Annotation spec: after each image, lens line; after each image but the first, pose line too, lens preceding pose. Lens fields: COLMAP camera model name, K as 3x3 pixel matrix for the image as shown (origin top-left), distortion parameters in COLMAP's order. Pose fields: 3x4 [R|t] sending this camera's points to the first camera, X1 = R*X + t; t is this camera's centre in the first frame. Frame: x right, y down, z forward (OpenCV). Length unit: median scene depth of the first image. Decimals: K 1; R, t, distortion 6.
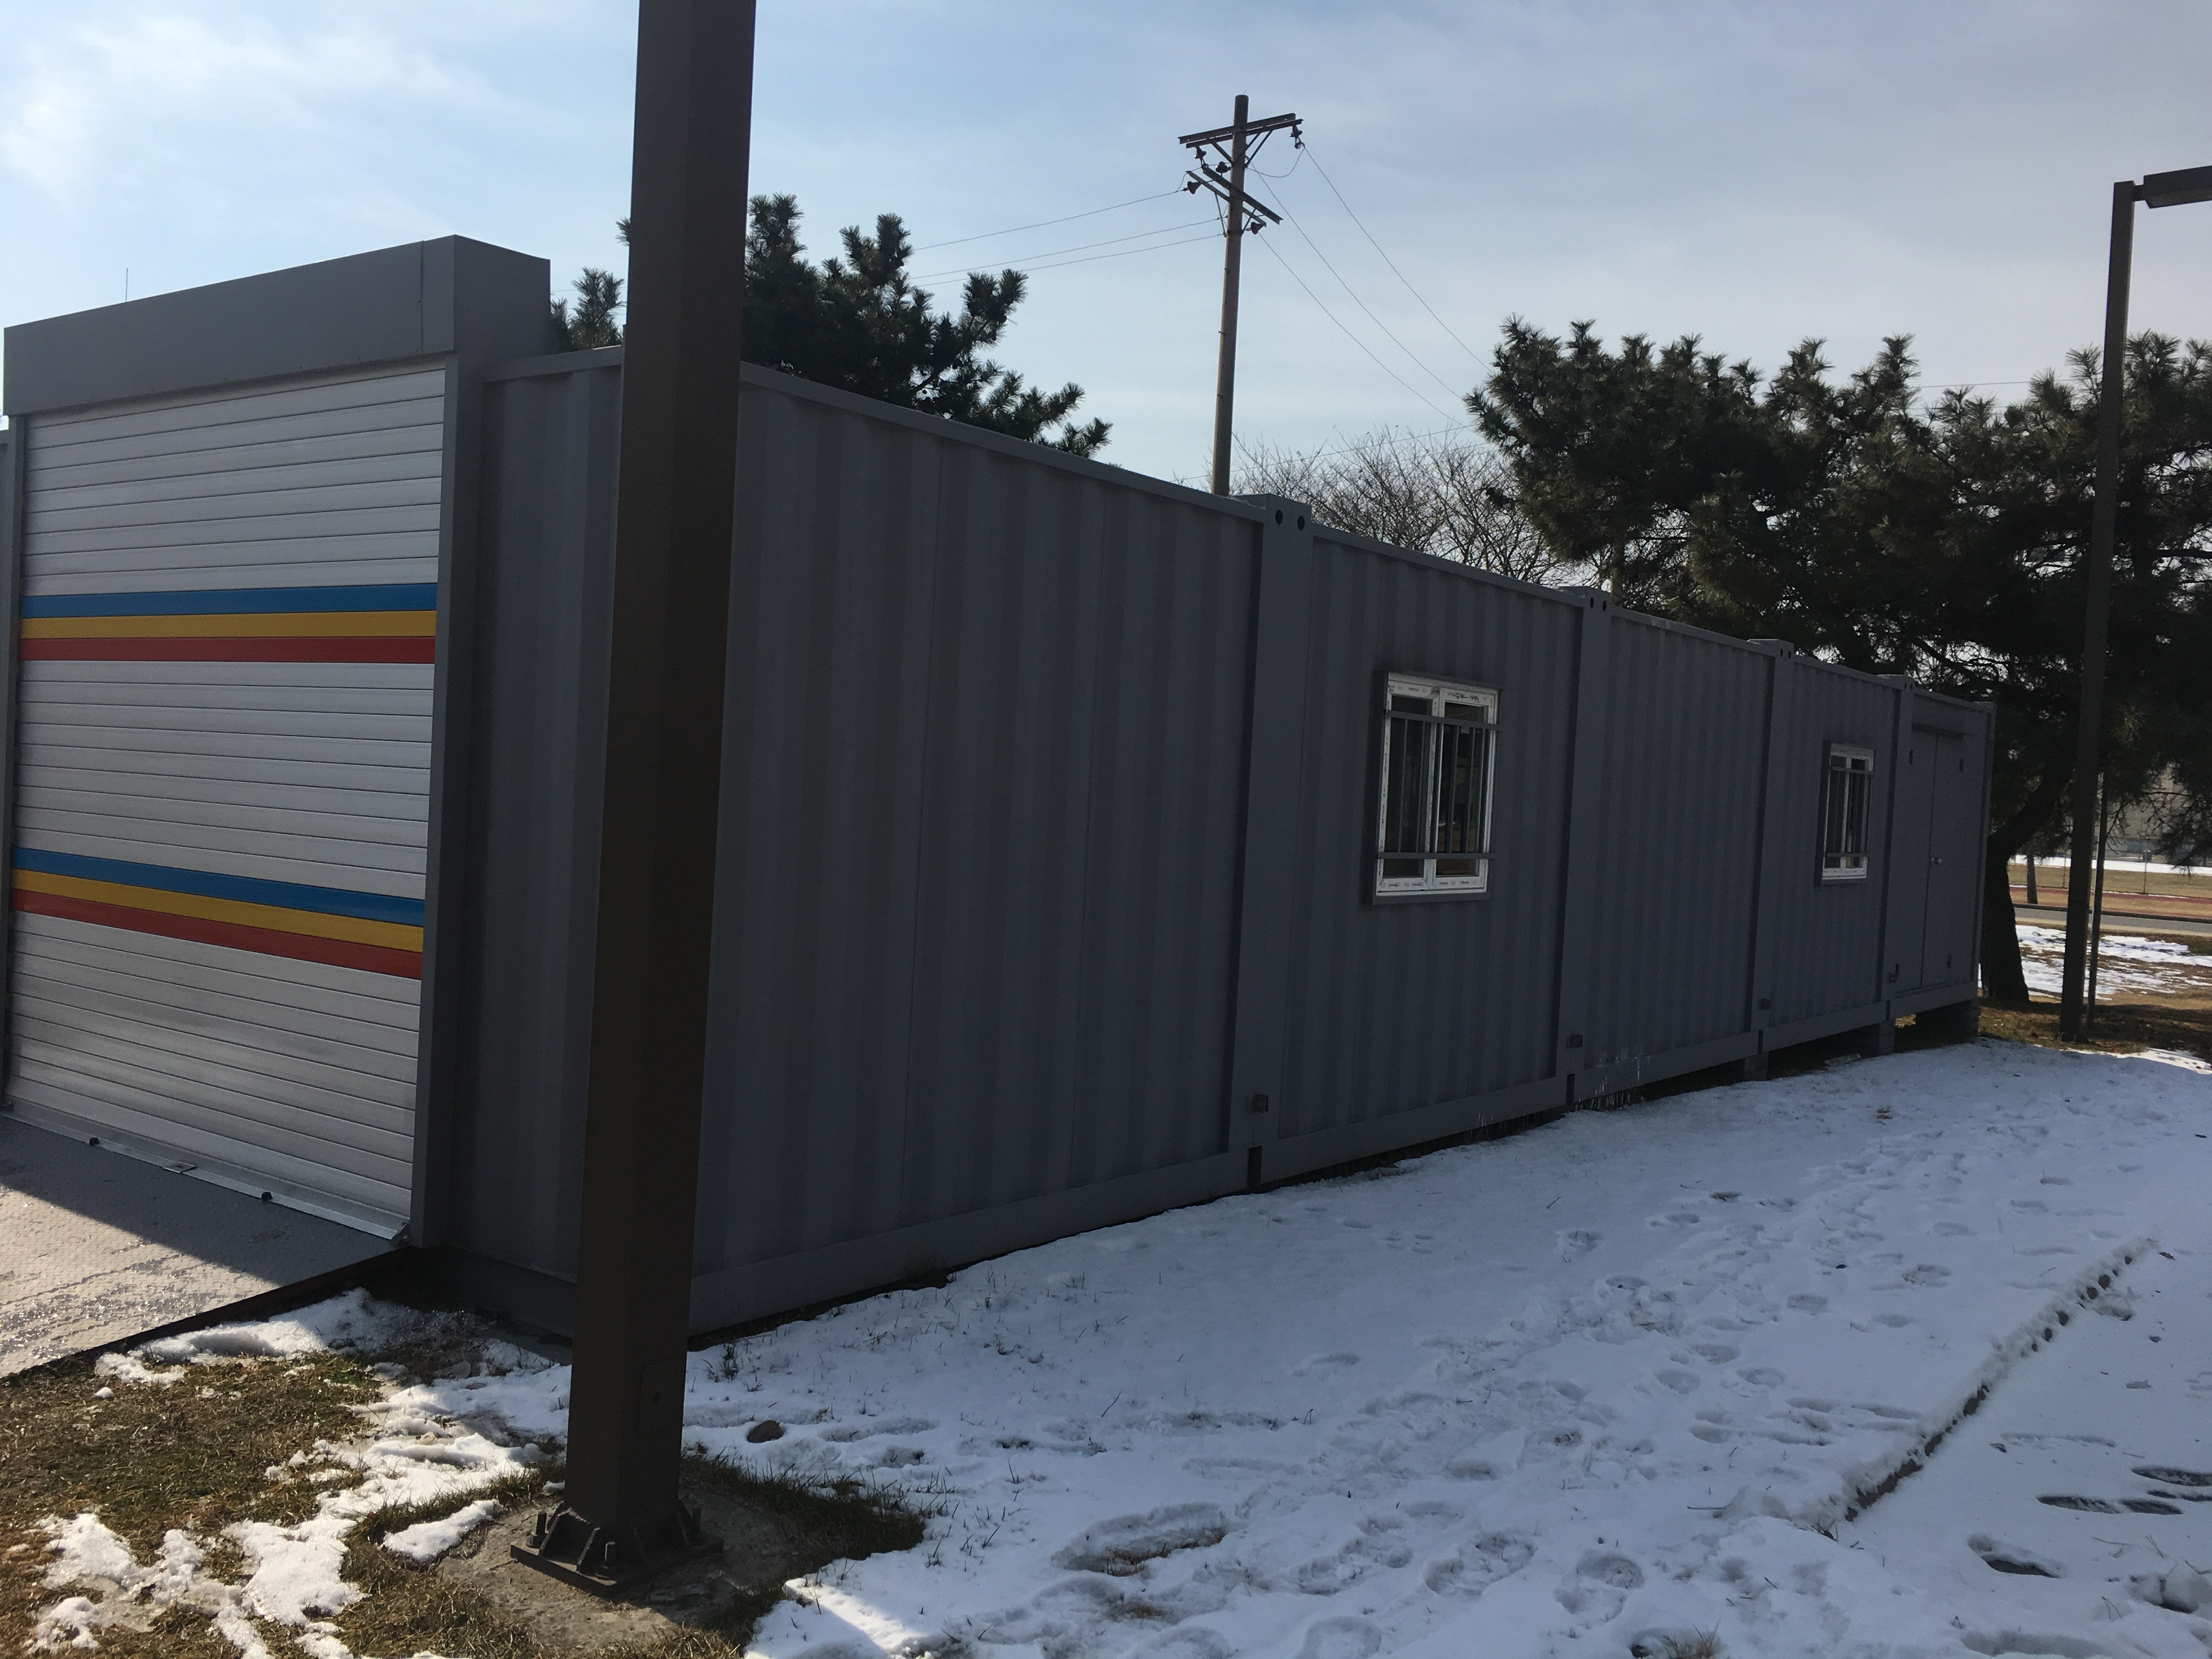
lens RADIAL K [[1848.2, 0, 1009.8], [0, 1848.2, 836.5], [0, 0, 1]] dist [0.037090, -0.006607]
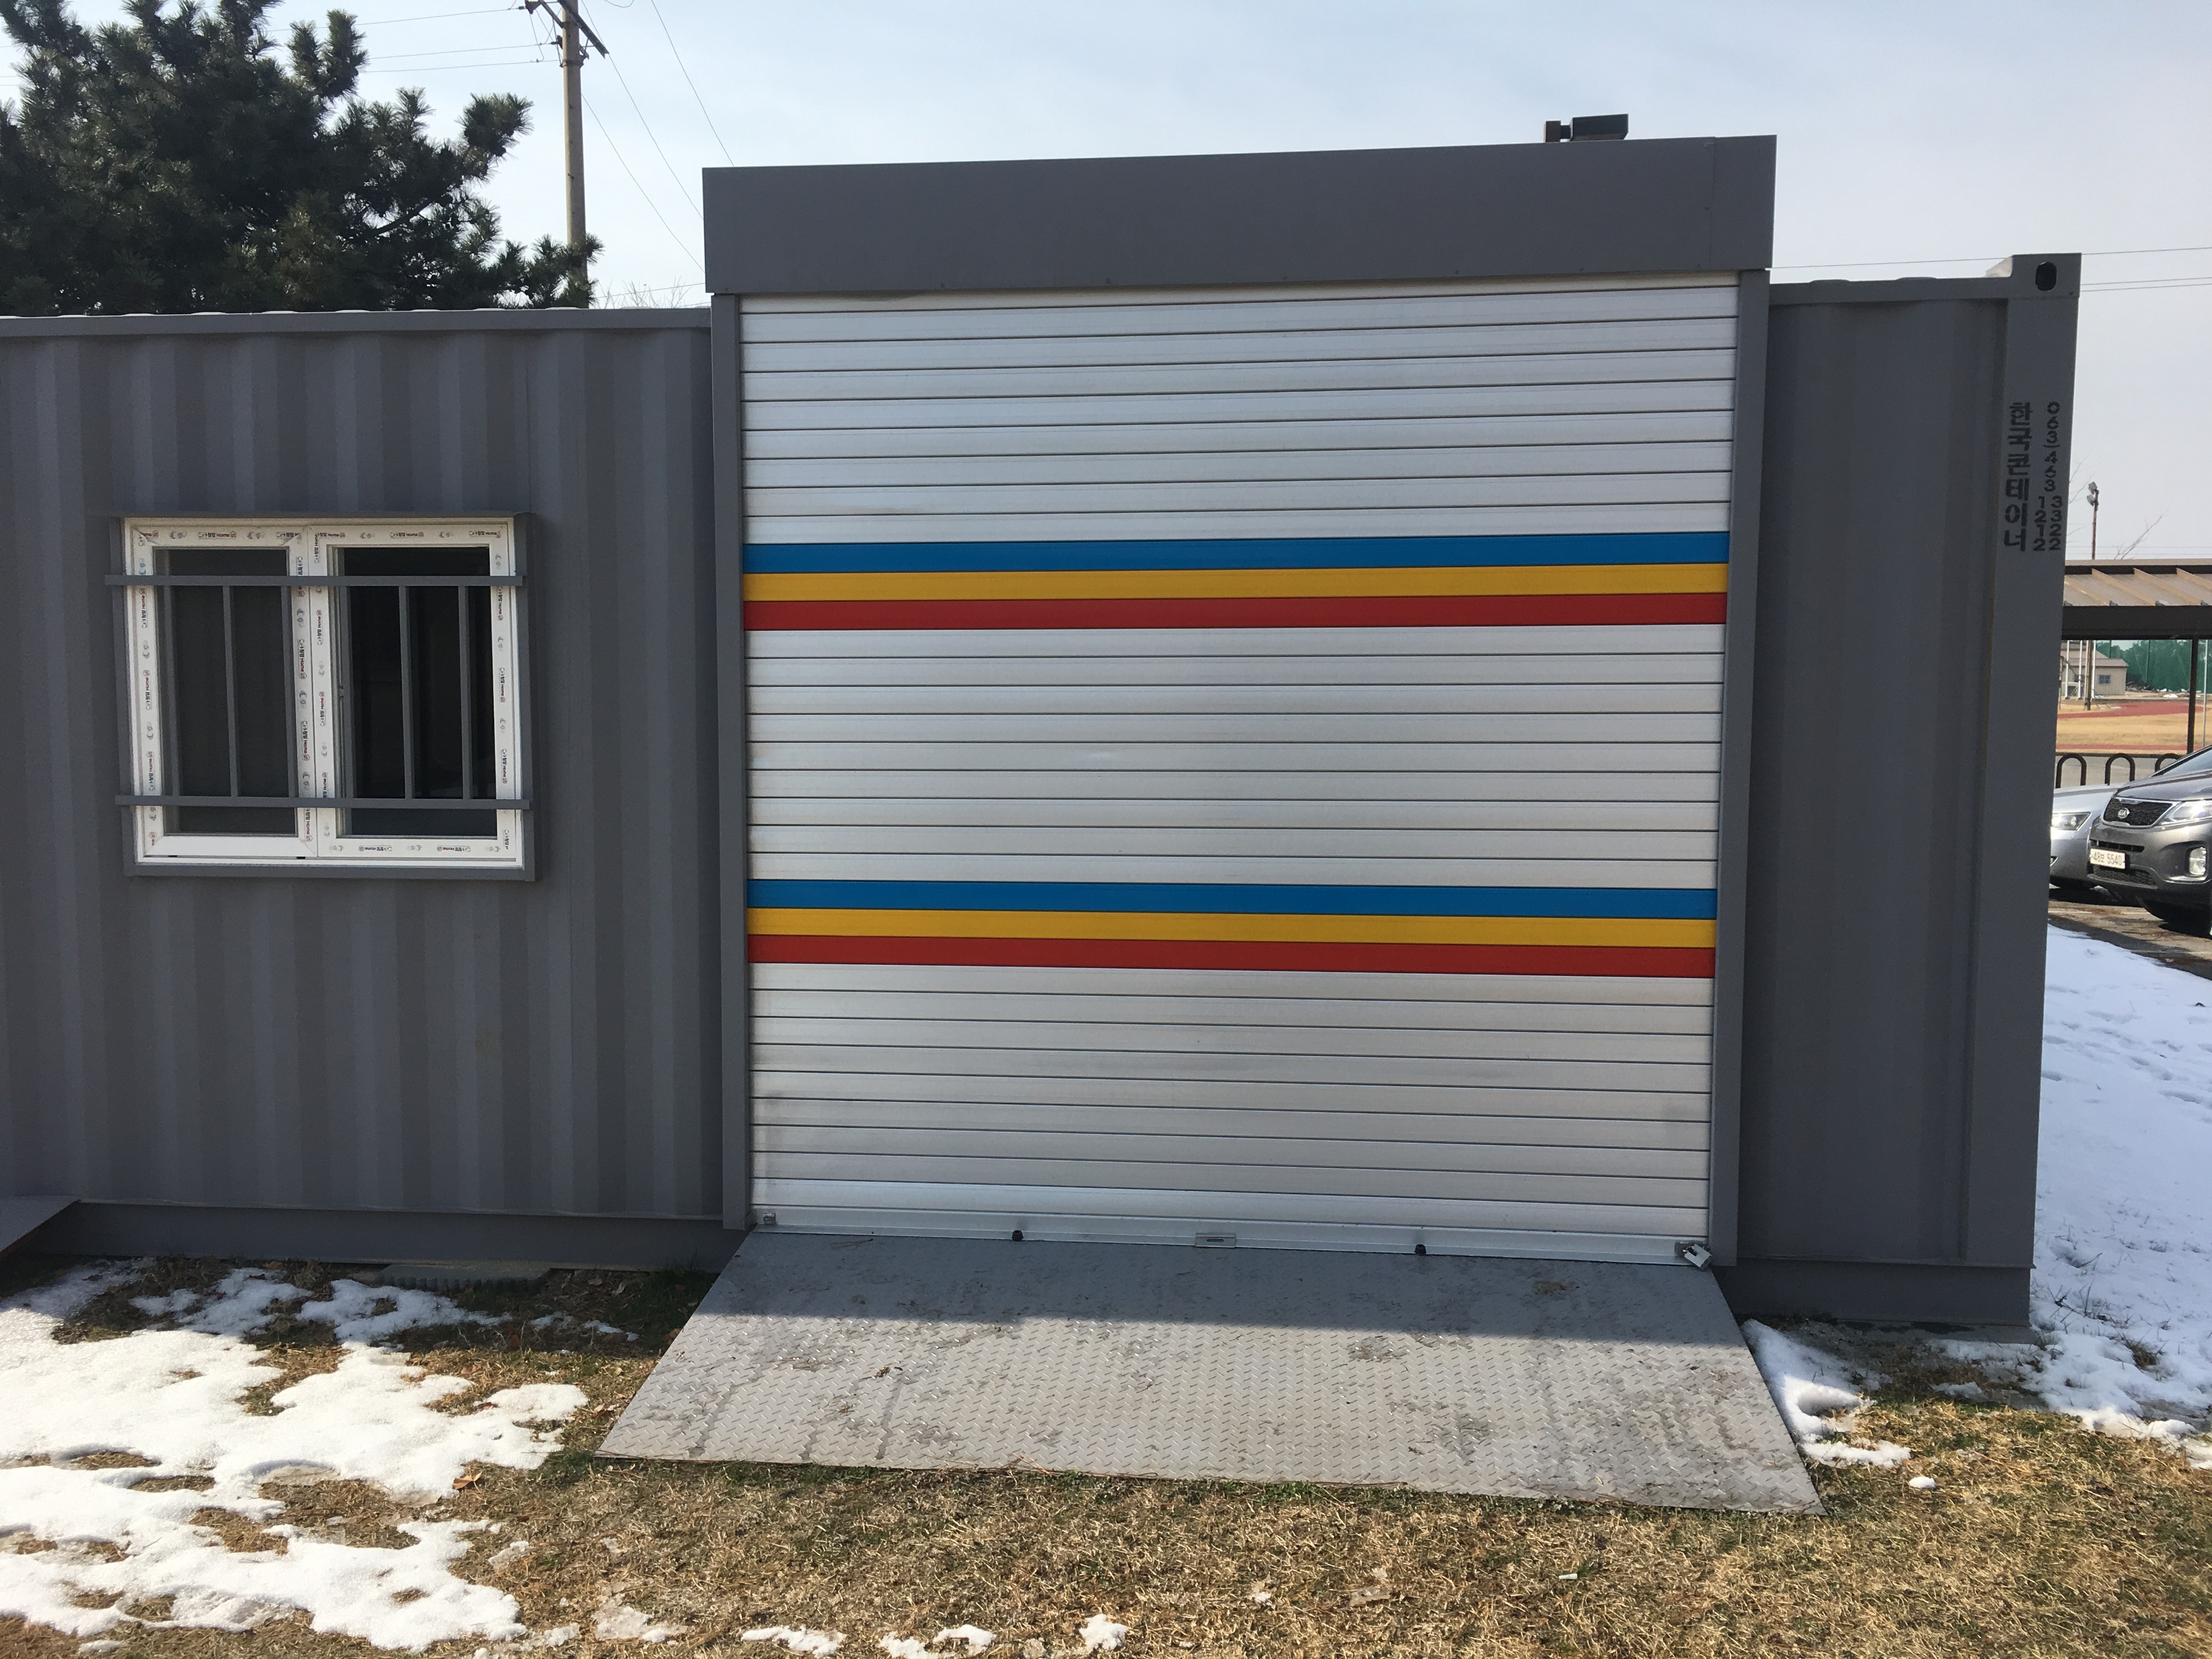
lens RADIAL K [[1848.2, 0, 1009.8], [0, 1848.2, 836.5], [0, 0, 1]] dist [0.037090, -0.006607]
pose [[0.864399, -0.102817, 0.492182, -0.339686], [0.064142, 0.993420, 0.094877, -0.031832], [-0.498699, -0.050442, 0.865307, 0.126889]]
